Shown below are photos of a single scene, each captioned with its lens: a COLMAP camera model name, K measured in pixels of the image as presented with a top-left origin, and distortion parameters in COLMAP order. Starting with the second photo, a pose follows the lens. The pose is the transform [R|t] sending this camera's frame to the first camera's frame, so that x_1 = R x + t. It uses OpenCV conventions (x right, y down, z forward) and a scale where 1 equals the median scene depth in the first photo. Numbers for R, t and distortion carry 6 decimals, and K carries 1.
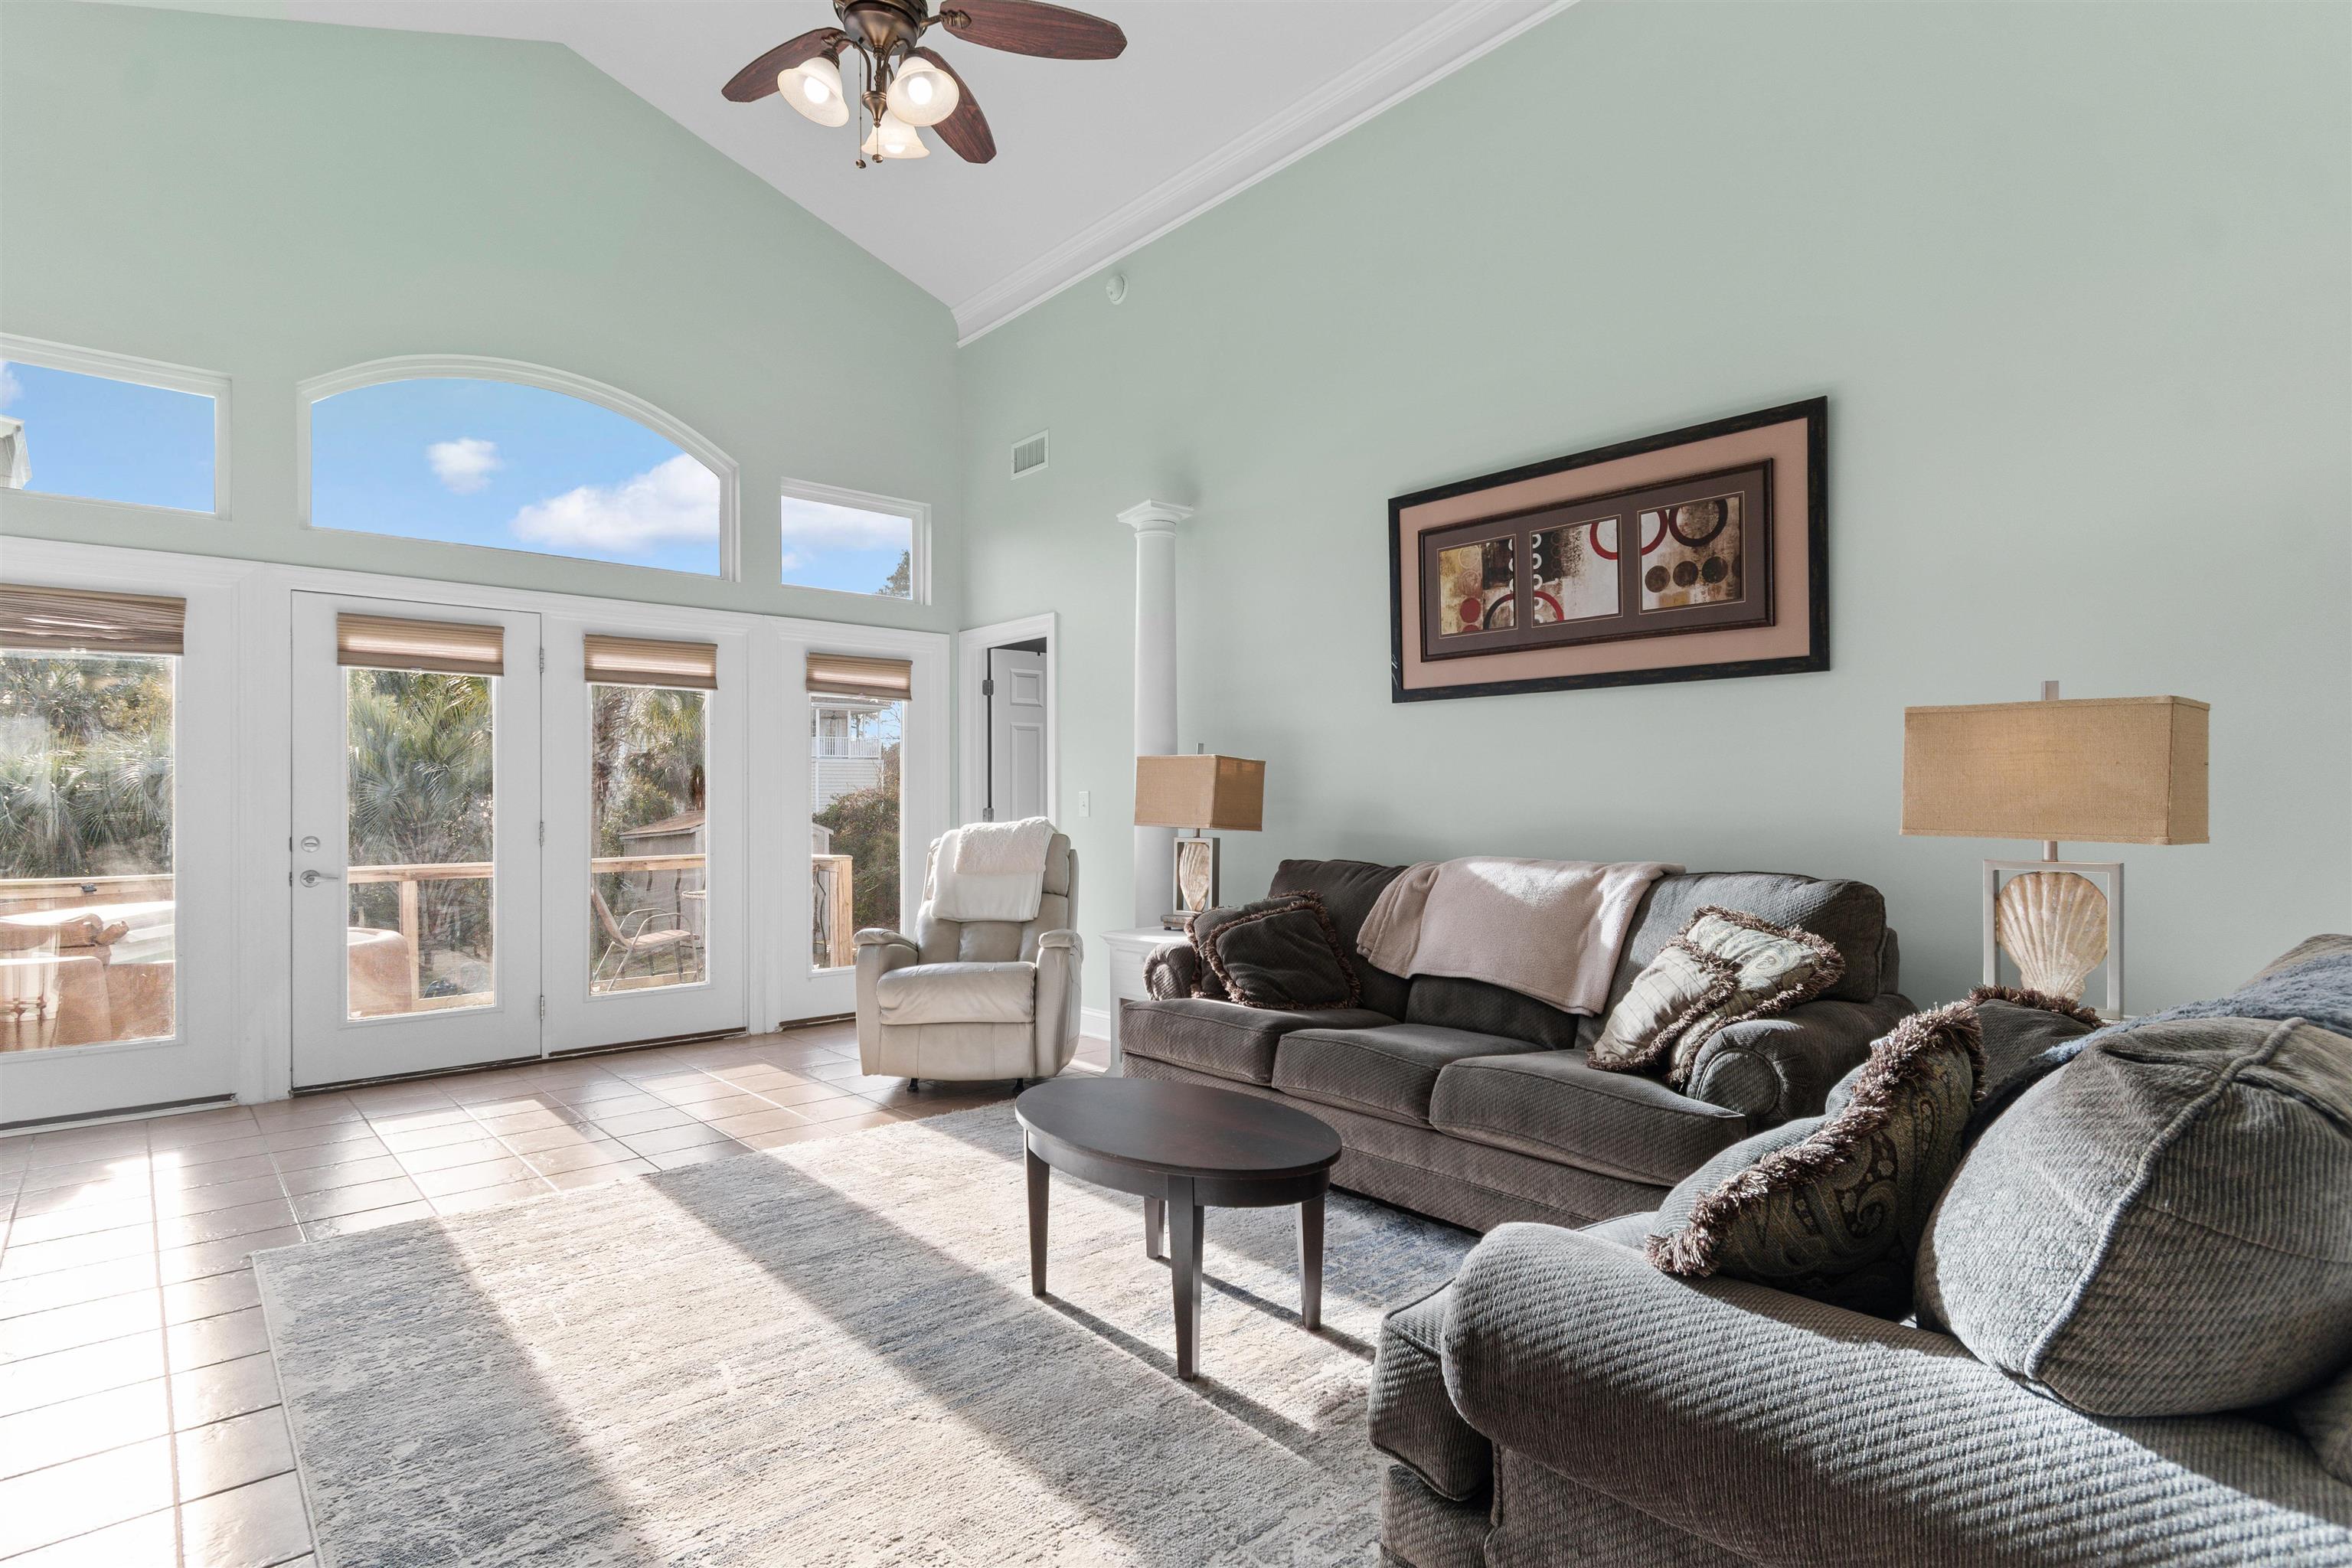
lens RADIAL K [[1173.5, 0, 1171.1], [0, 1173.5, 799.7], [0, 0, 1]] dist [-0.004130, -0.000409]
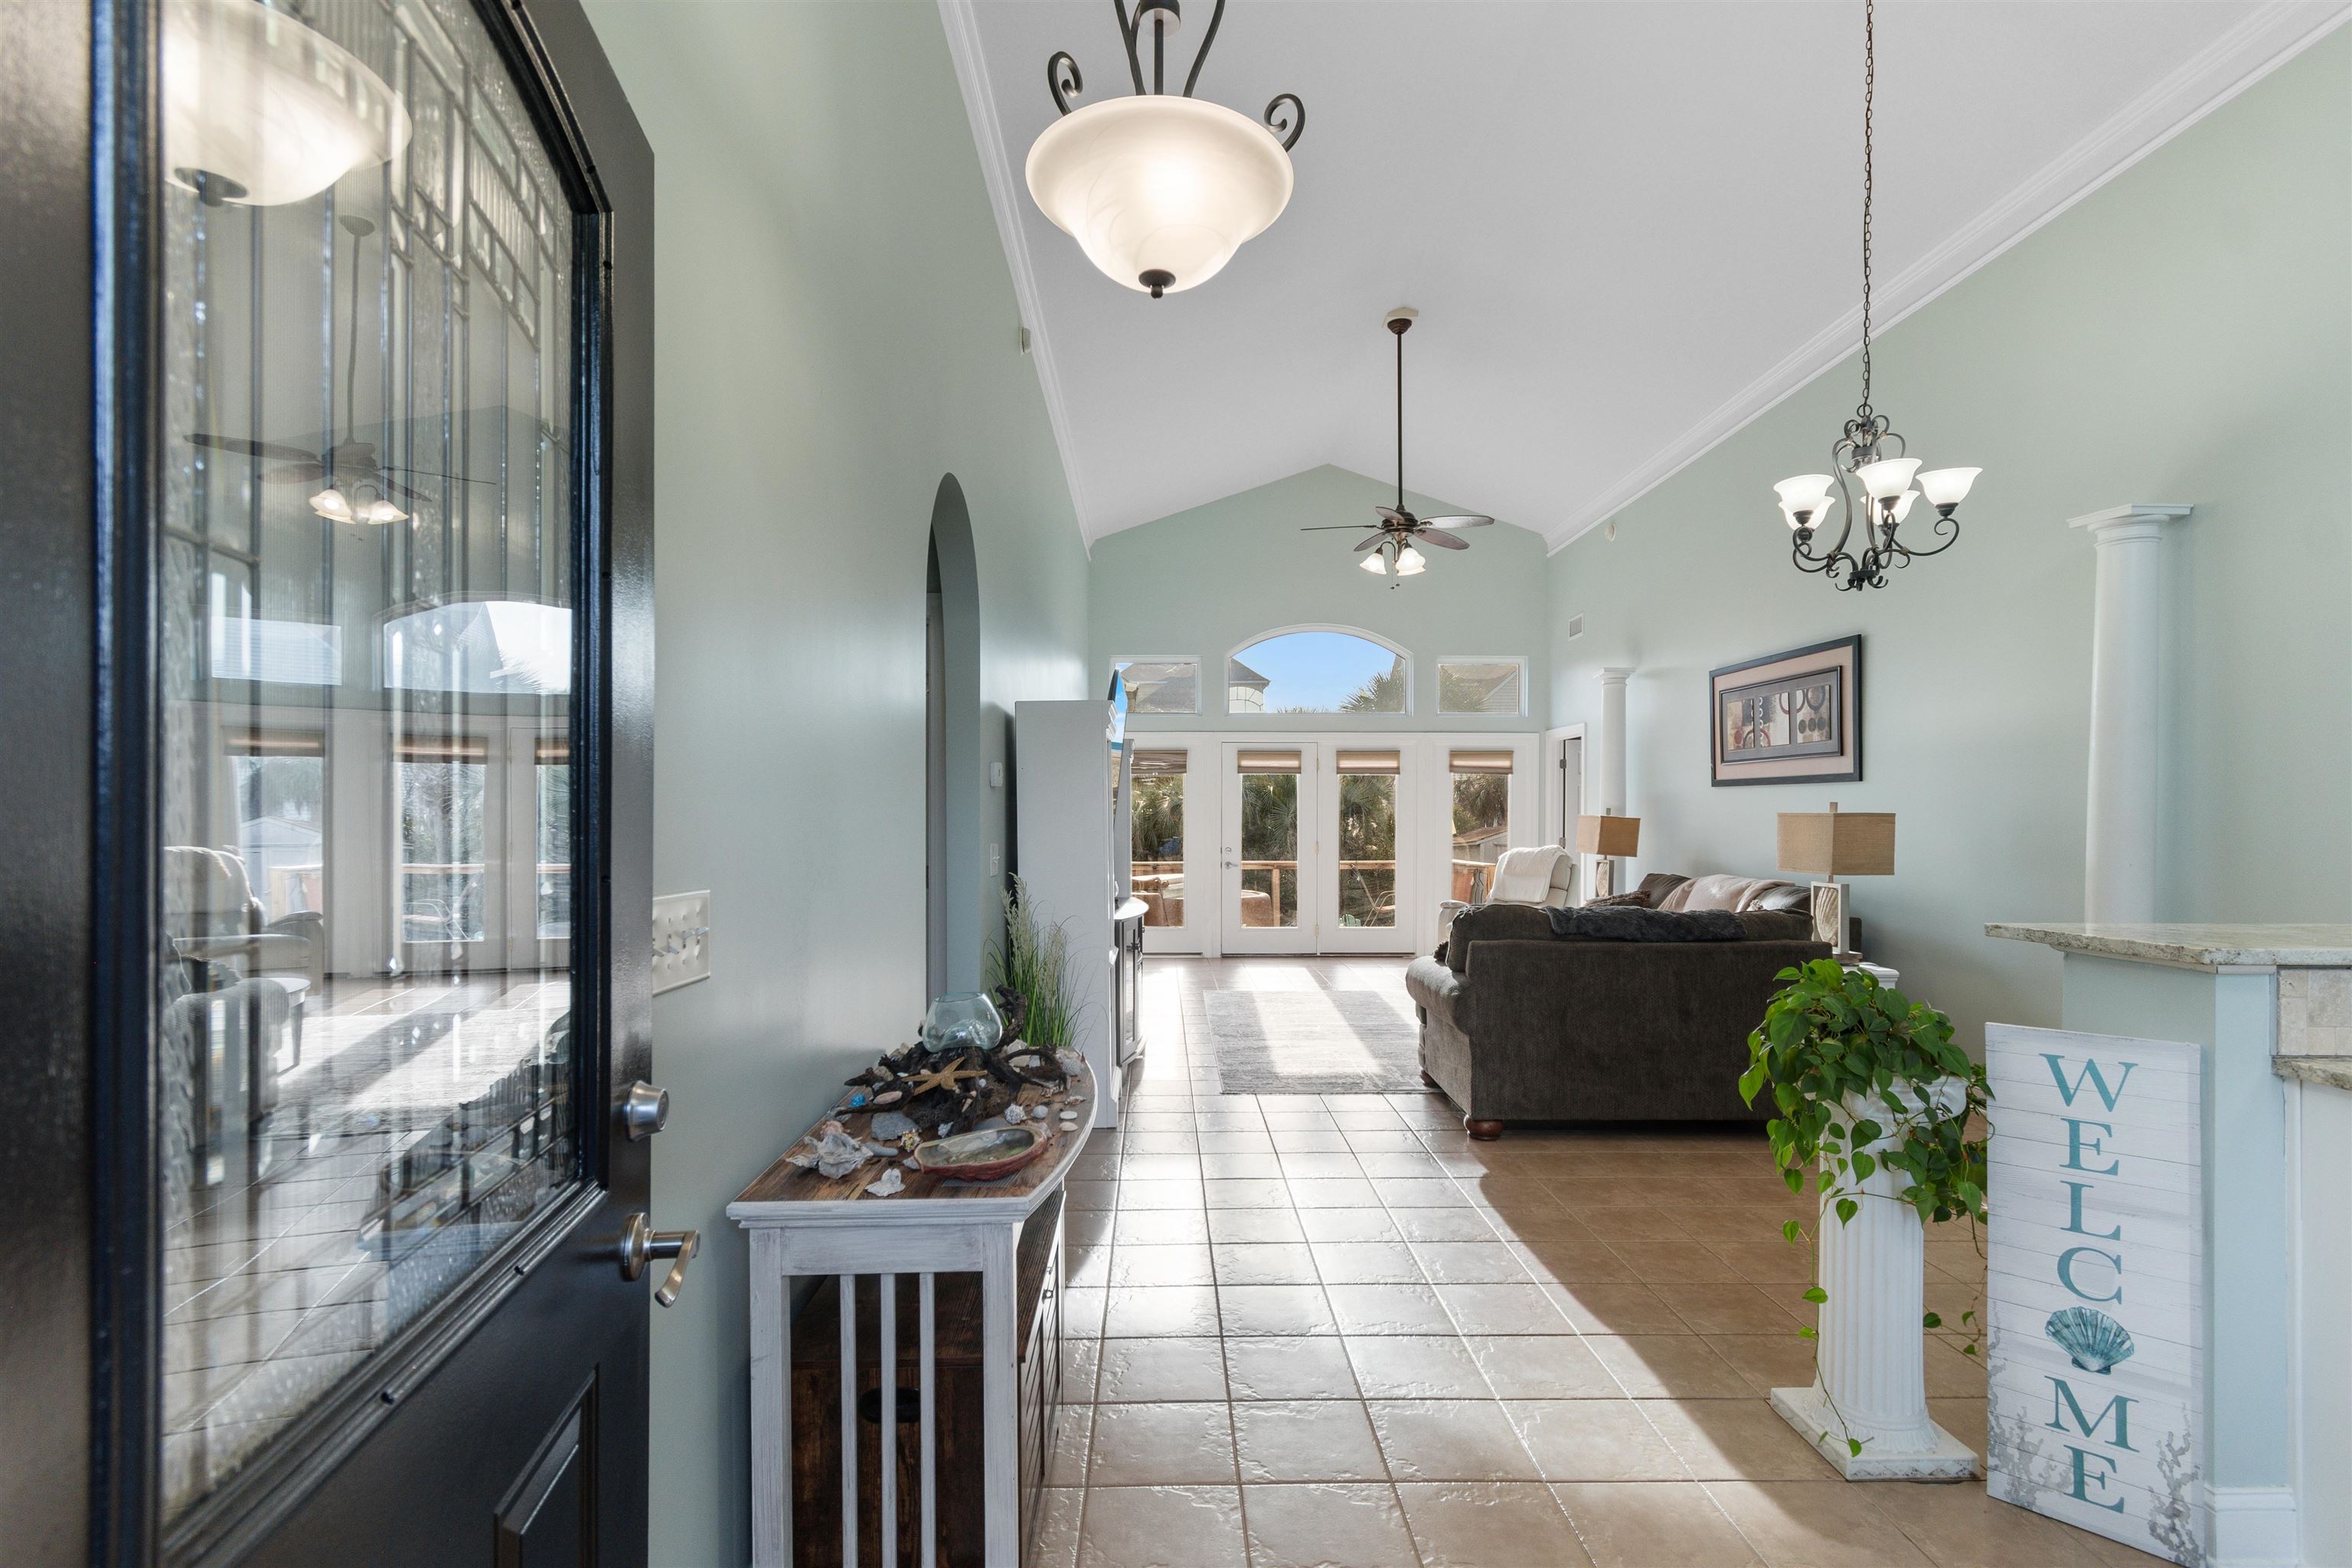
lens RADIAL K [[1044.1, 0, 1172.3], [0, 1044.1, 804.3], [0, 0, 1]] dist [0.000683, -0.000206]
pose [[0.753767, -0.003166, -0.657134, 0.612130], [-0.000990, 0.999982, -0.005953, -0.047065], [0.657141, 0.005137, 0.753750, -0.715084]]
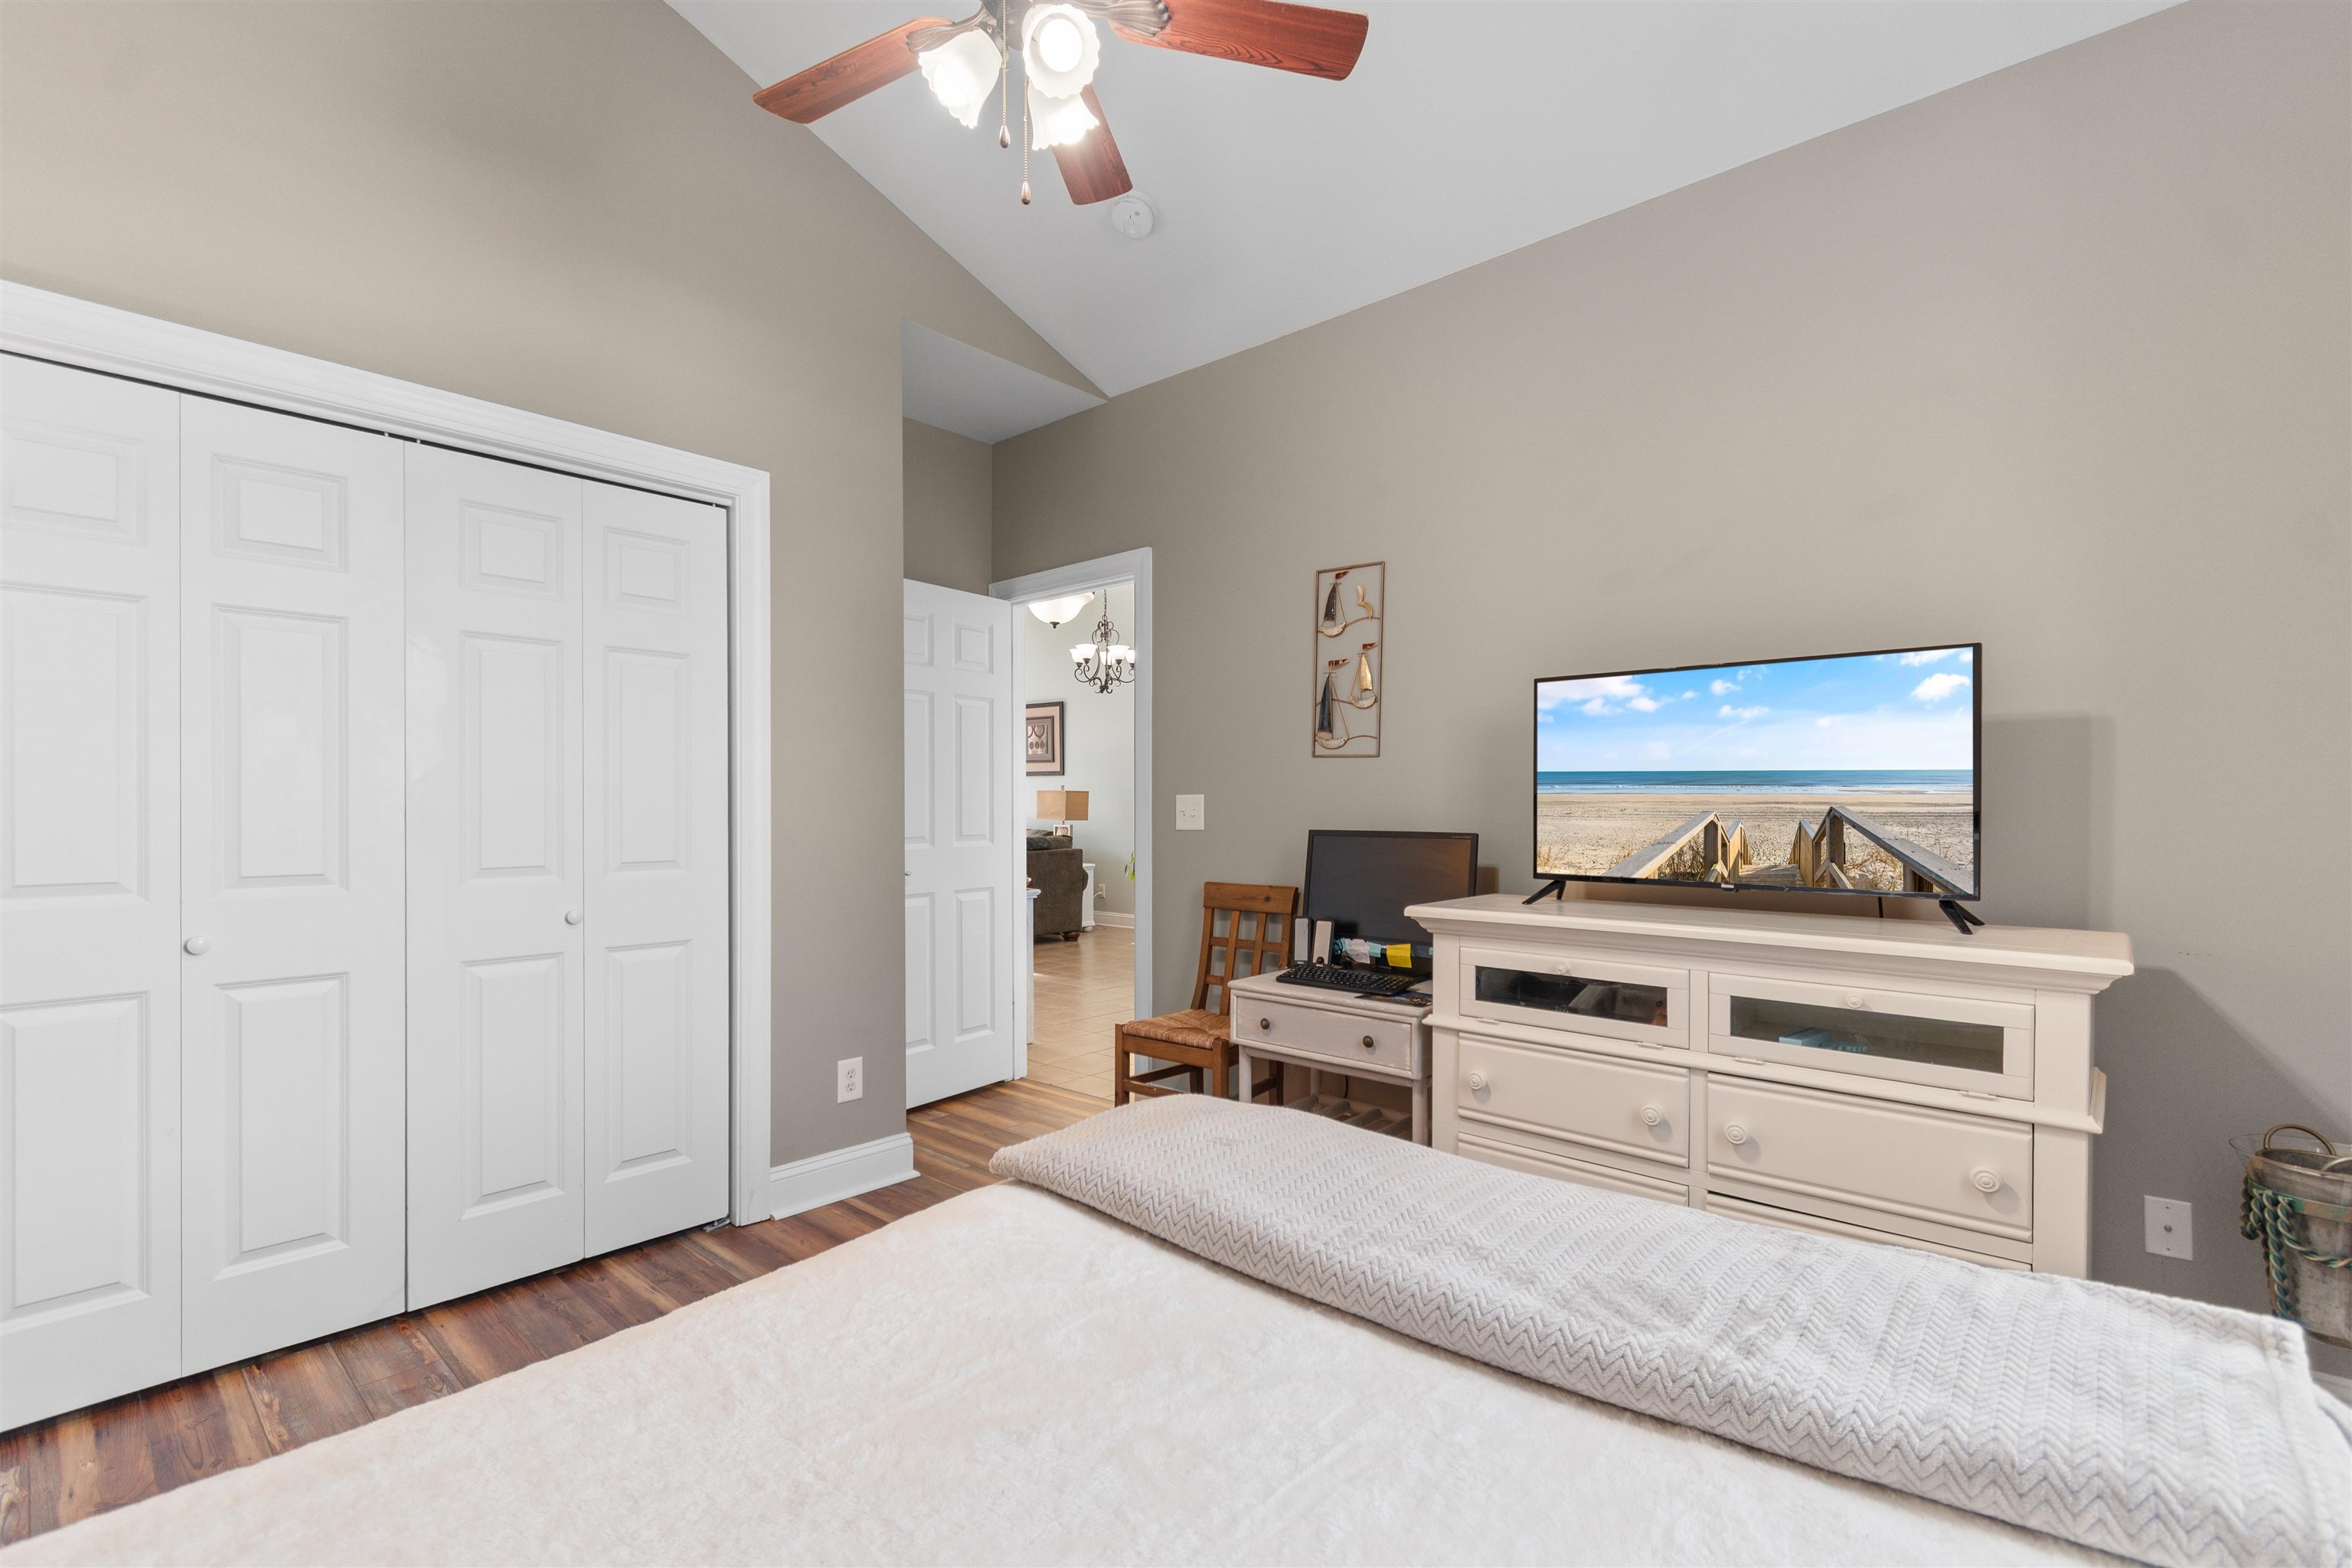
lens RADIAL K [[1044.1, 0, 1172.3], [0, 1044.1, 804.3], [0, 0, 1]] dist [0.000683, -0.000206]
pose [[0.992106, -0.001653, 0.125393, 0.362344], [0.002154, 0.999990, -0.003862, -0.004648], [-0.125386, 0.004102, 0.992100, -1.704622]]
